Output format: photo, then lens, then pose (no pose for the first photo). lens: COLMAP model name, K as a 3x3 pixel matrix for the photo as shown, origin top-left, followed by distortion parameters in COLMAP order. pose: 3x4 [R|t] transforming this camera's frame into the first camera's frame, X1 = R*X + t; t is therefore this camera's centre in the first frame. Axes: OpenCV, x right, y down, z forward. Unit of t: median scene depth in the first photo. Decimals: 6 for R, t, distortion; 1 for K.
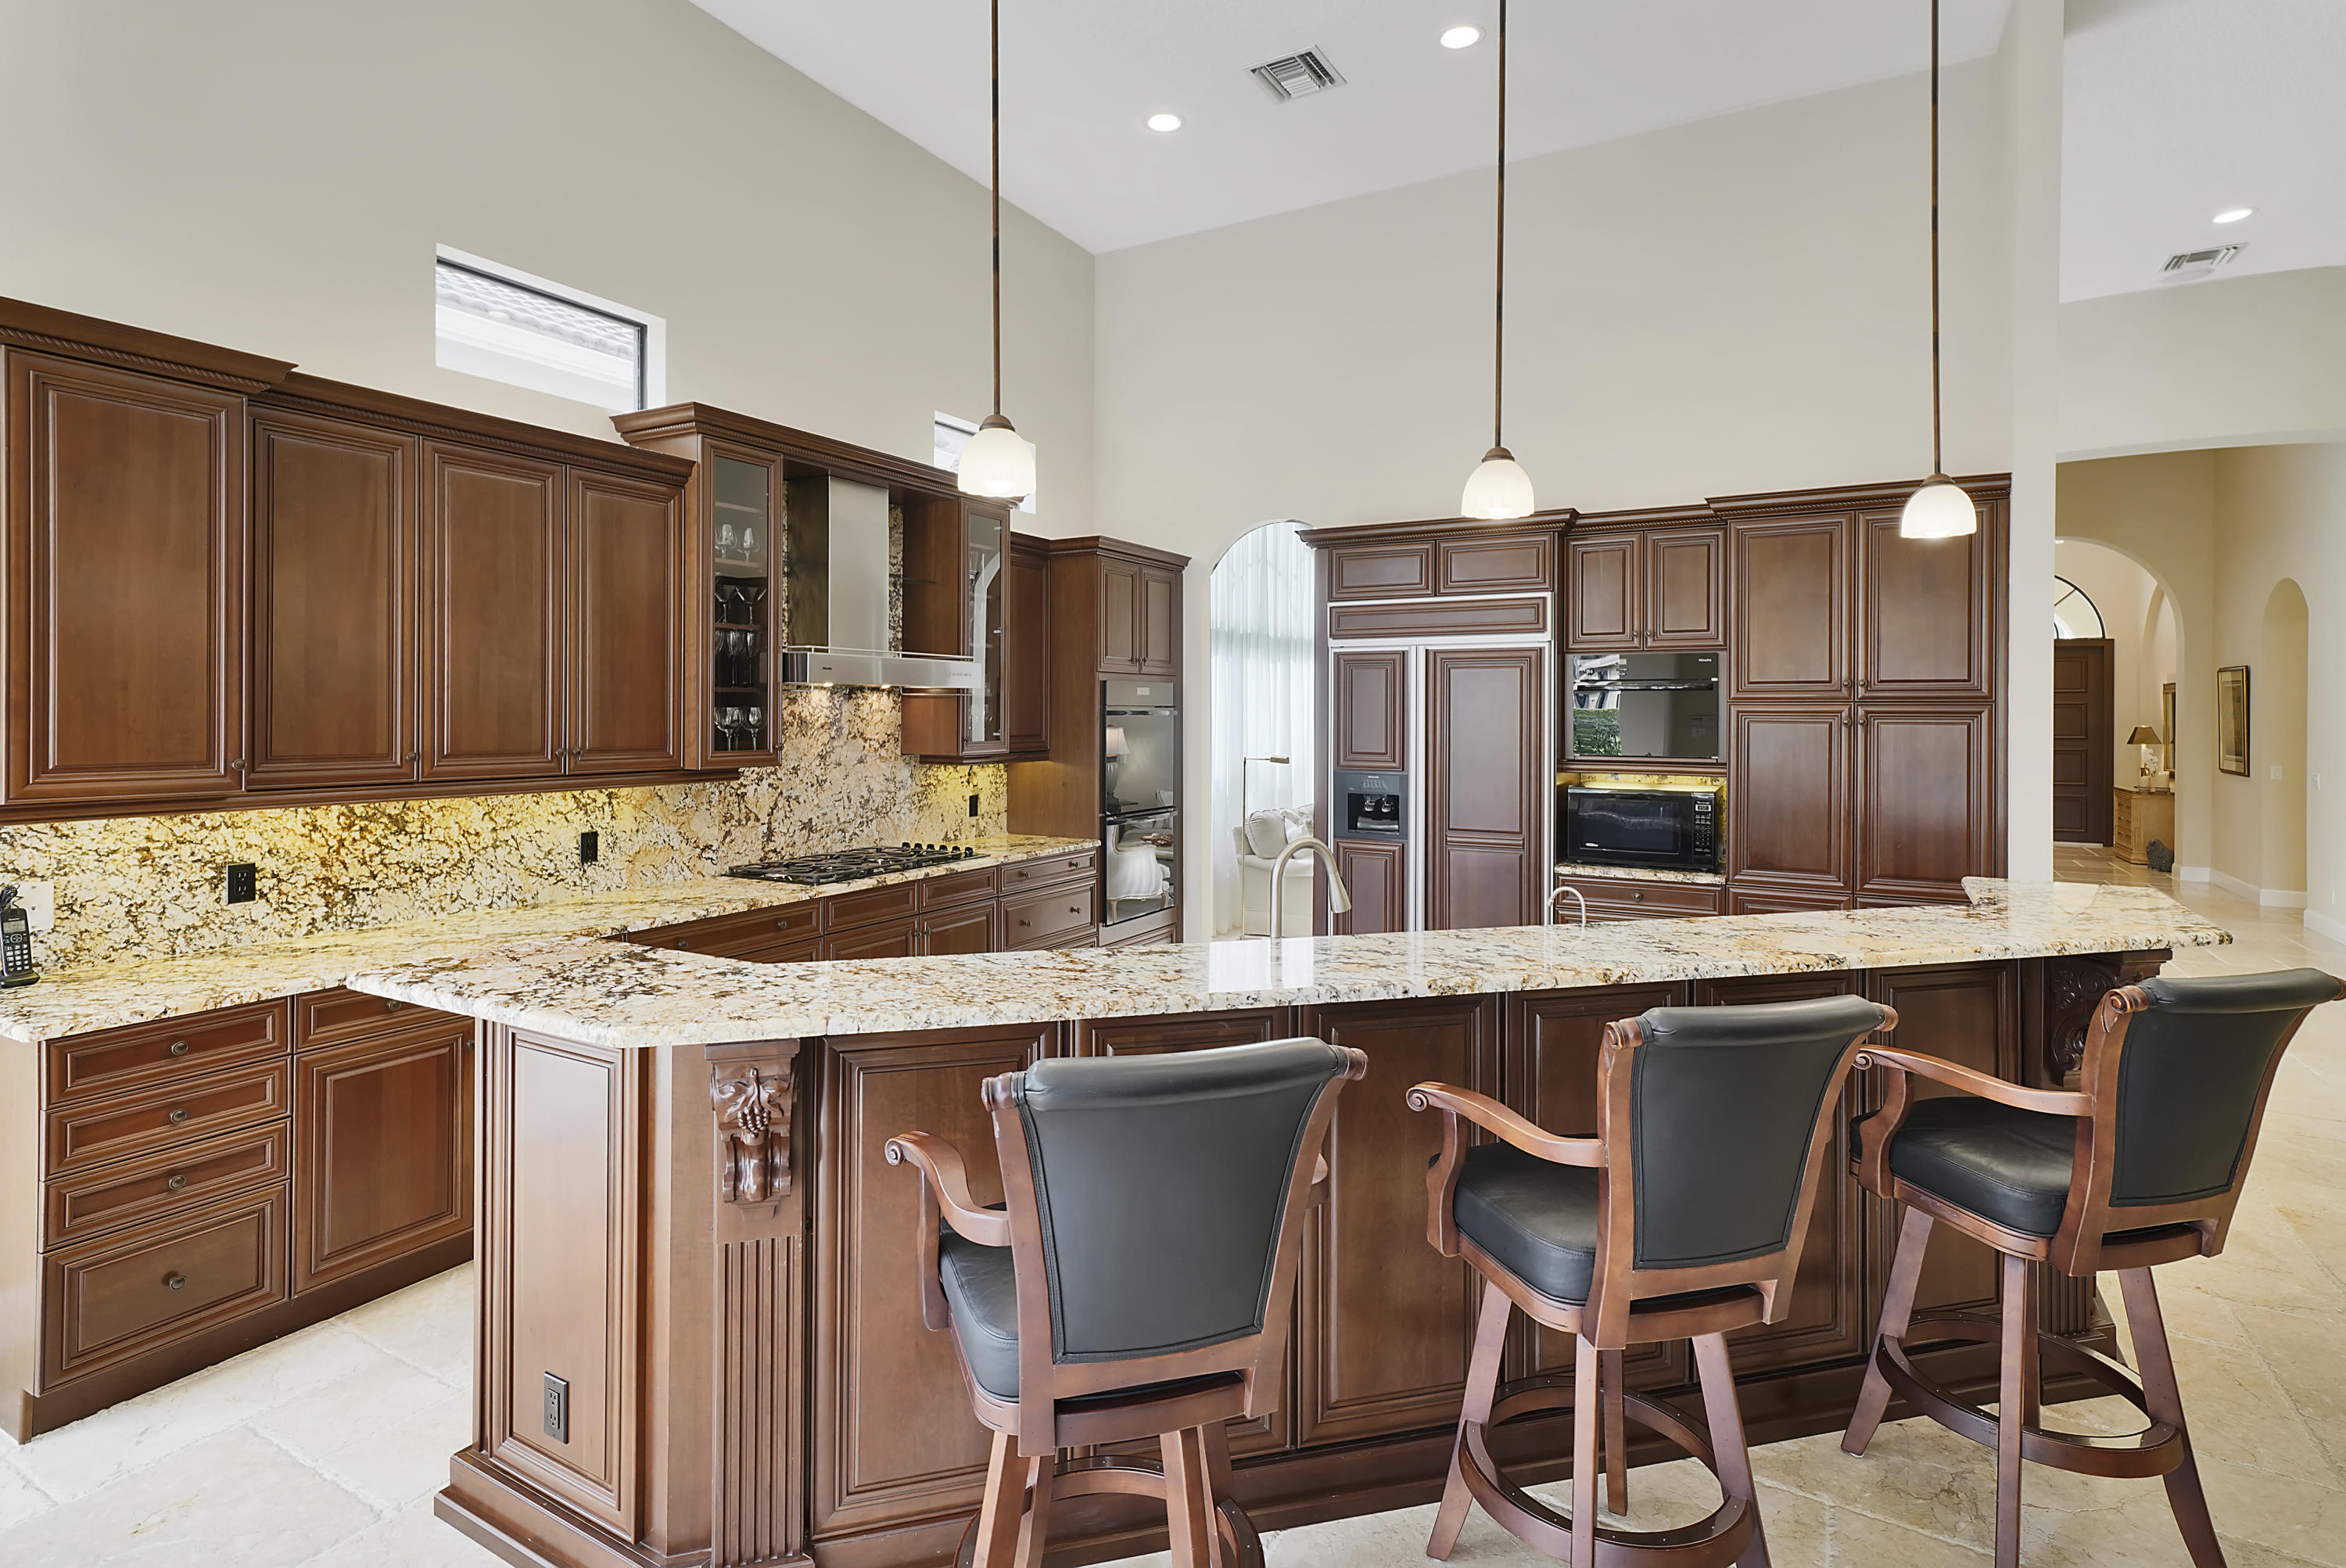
lens RADIAL K [[1142.3, 0, 1171.8], [0, 1142.3, 708.6], [0, 0, 1]] dist [0.002273, 0.000924]
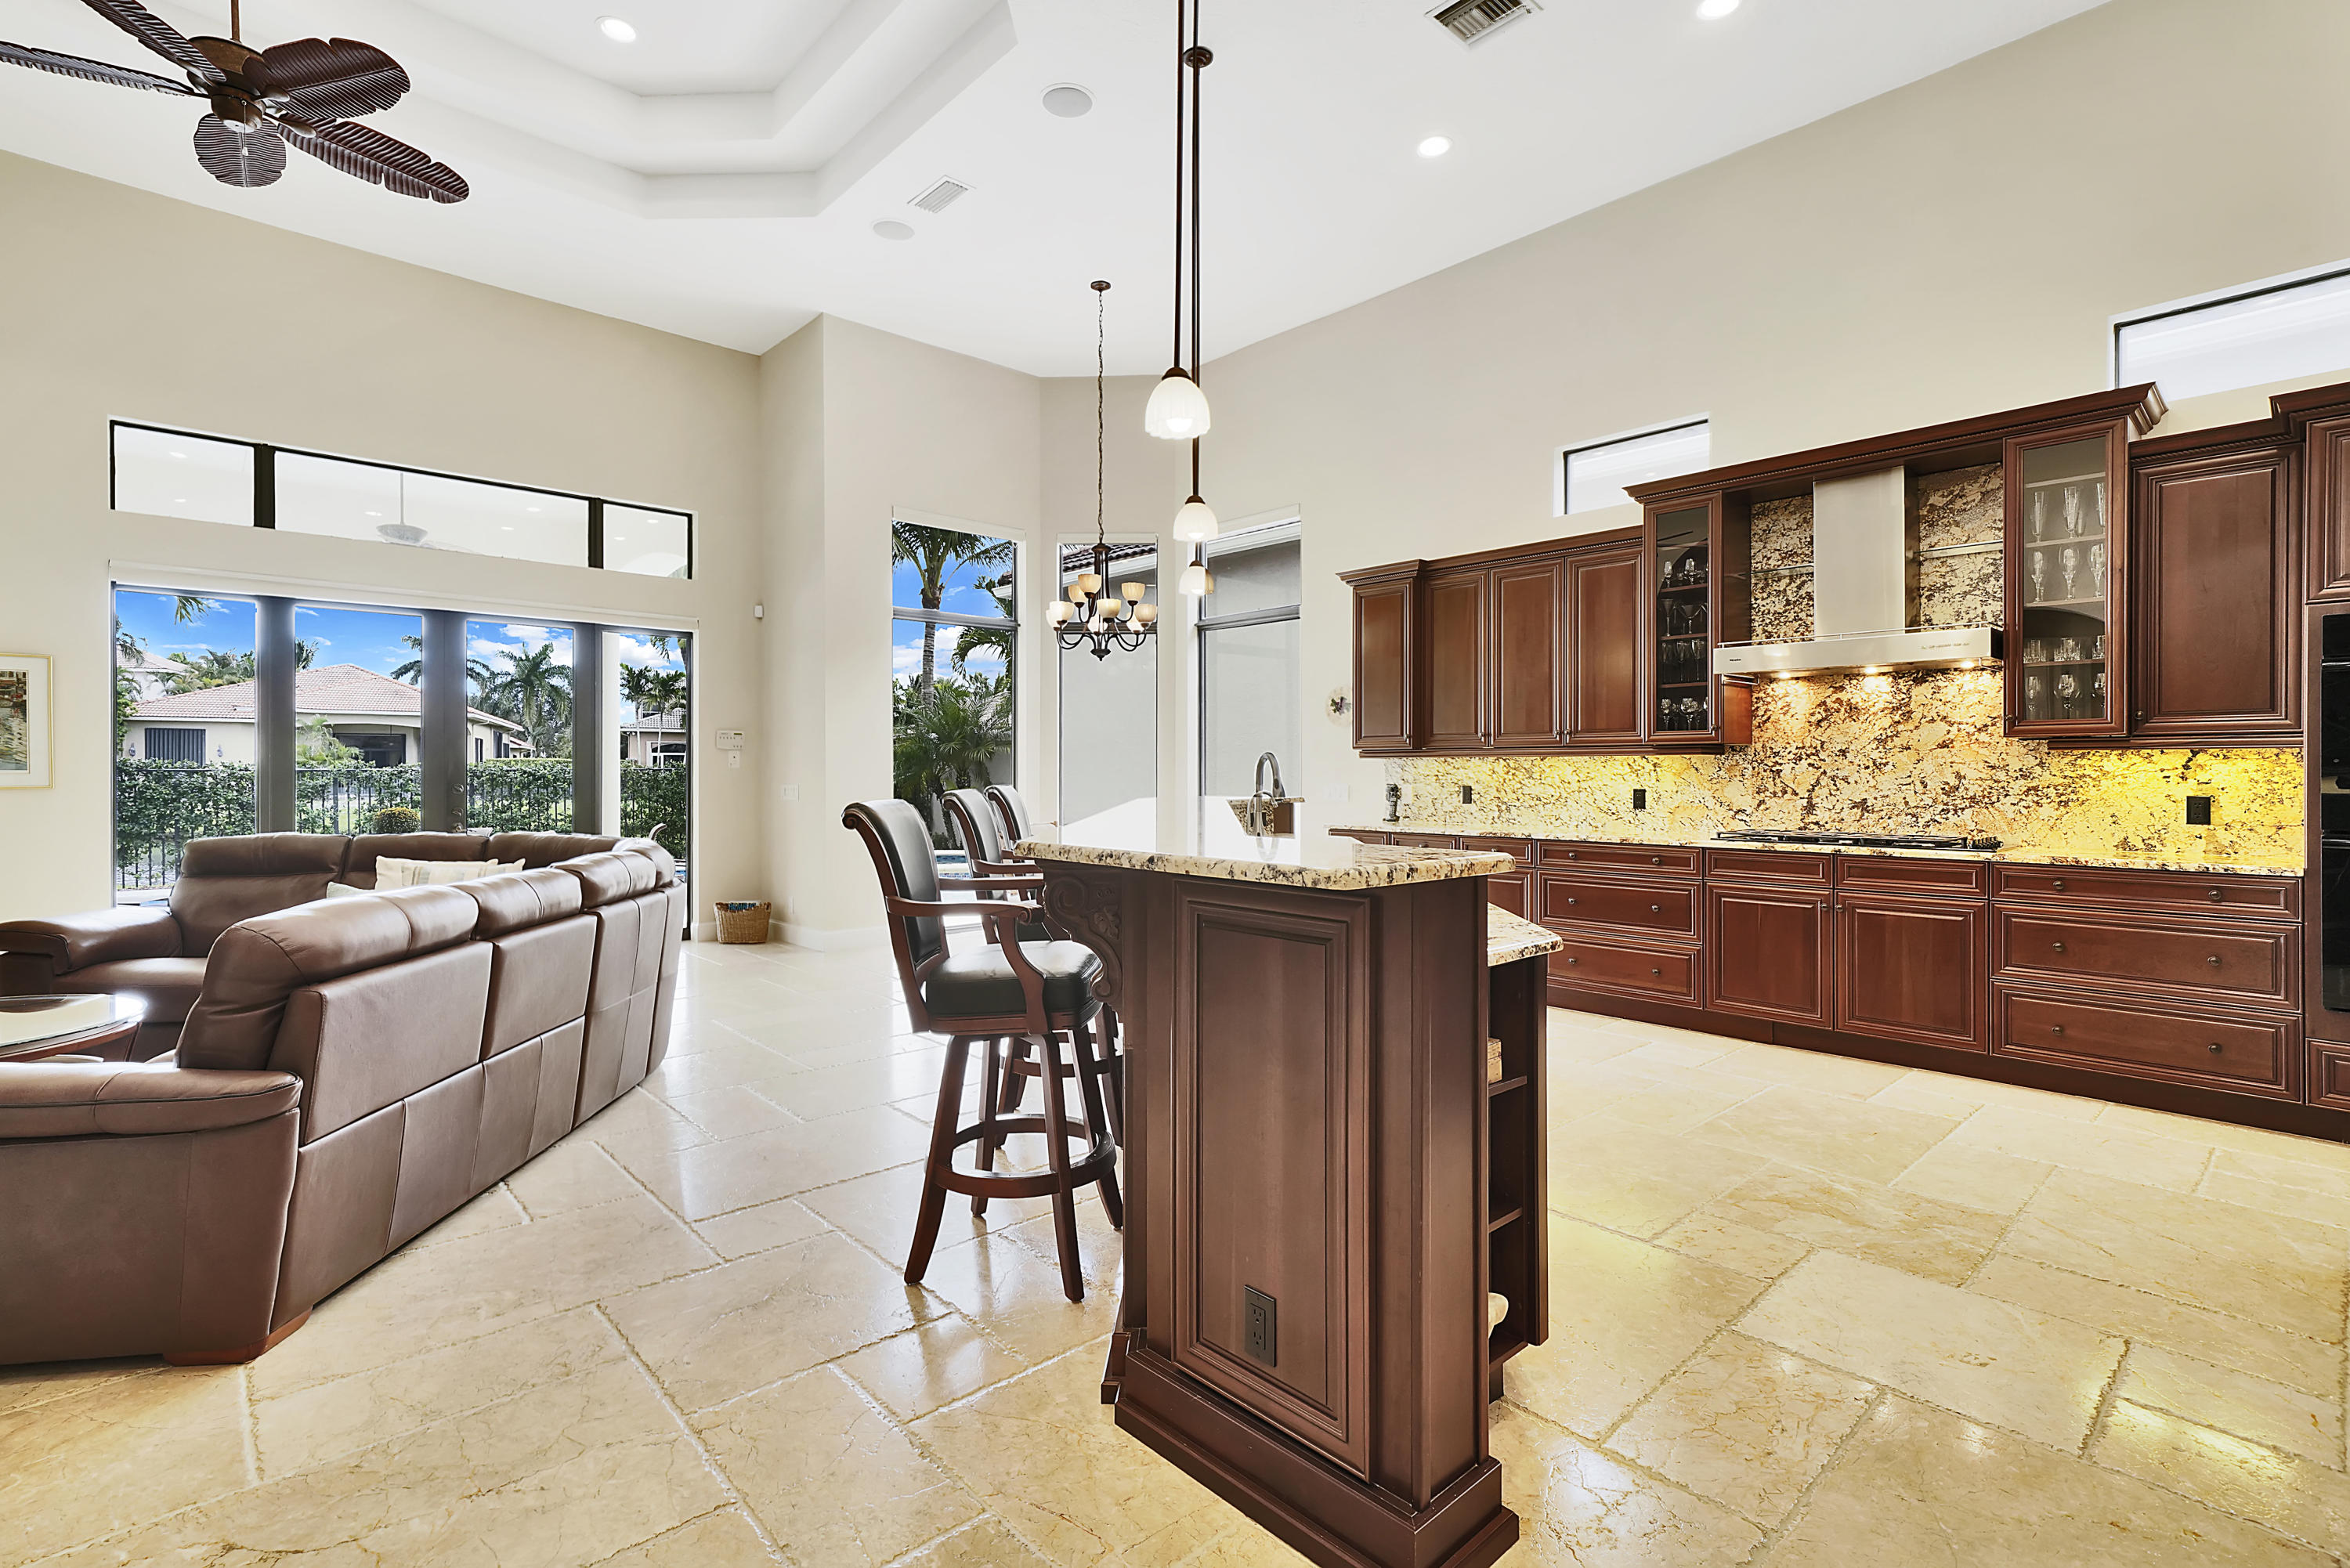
lens RADIAL K [[1076.3, 0, 1170.0], [0, 1076.3, 772.1], [0, 0, 1]] dist [0.002508, 0.000930]
pose [[-0.296059, -0.002870, -0.955165, 0.983470], [0.001269, 0.999993, -0.003398, 0.088012], [0.955169, -0.002218, -0.296054, 0.809981]]
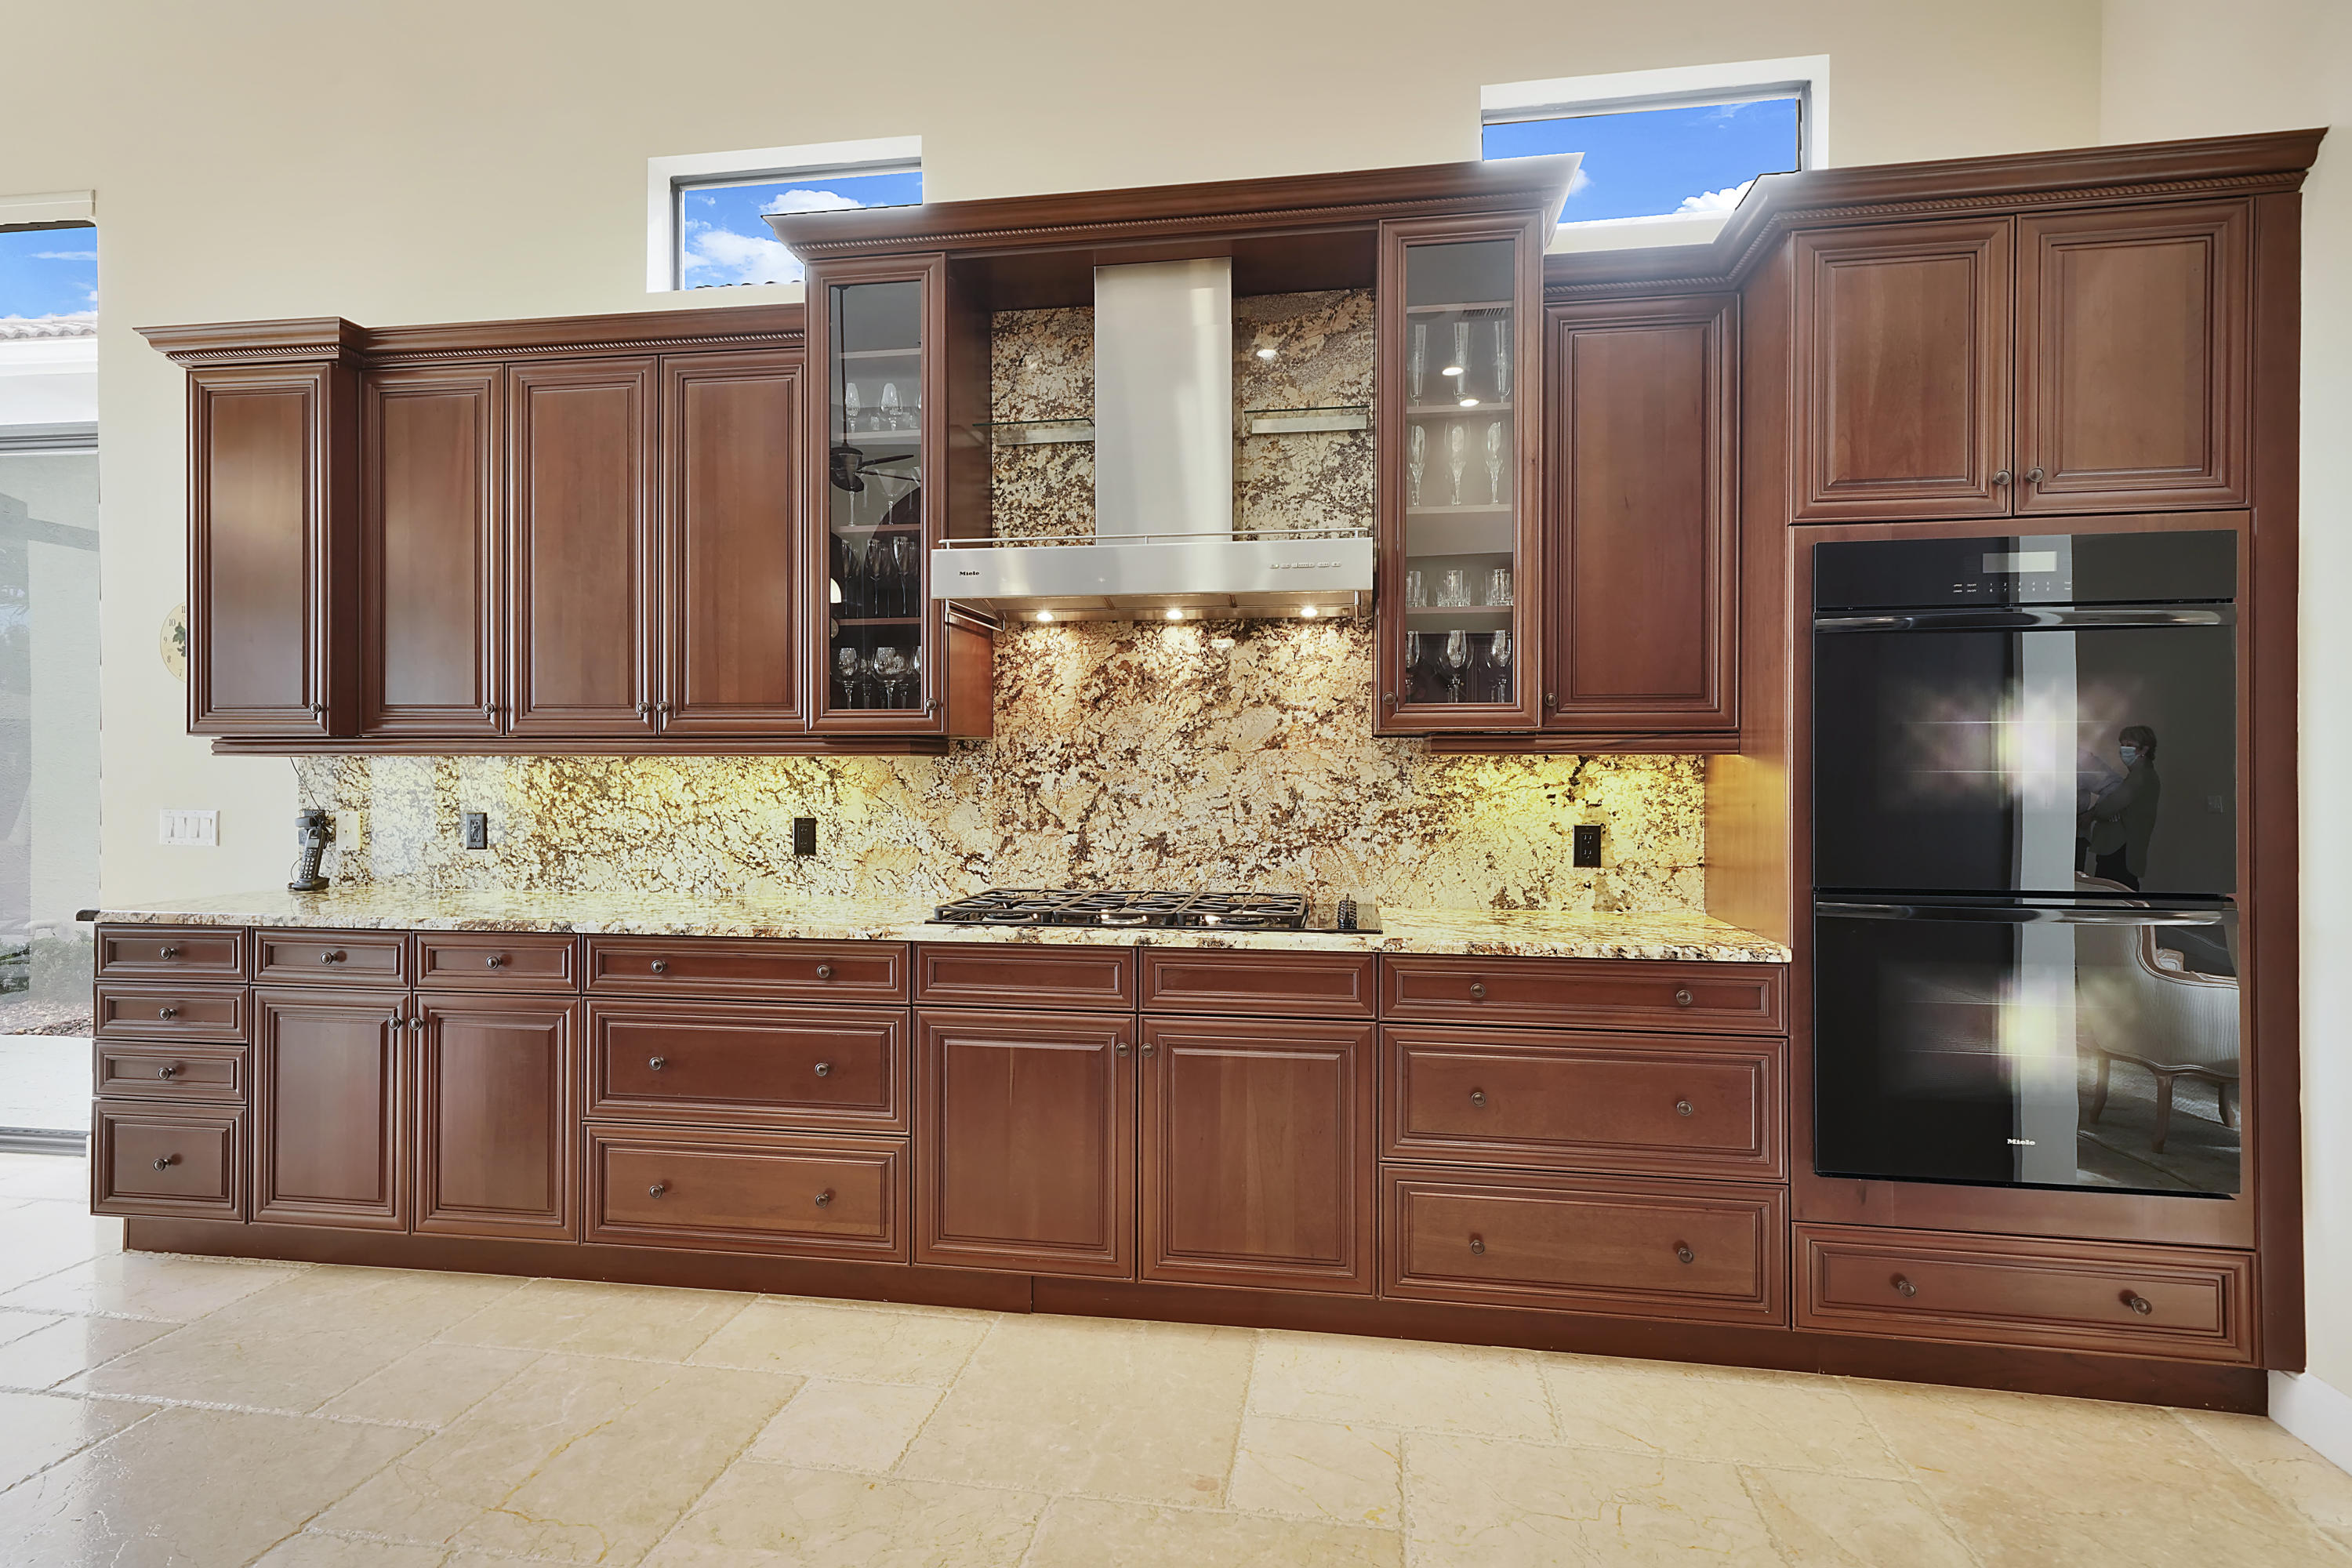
lens RADIAL K [[1174.9, 0, 1167.9], [0, 1174.9, 769.2], [0, 0, 1]] dist [0.011692, 0.000131]
pose [[0.356848, -0.003432, -0.934156, 0.339623], [0.001953, 0.999994, -0.002928, 0.075183], [0.934160, -0.000780, 0.356853, 0.919194]]
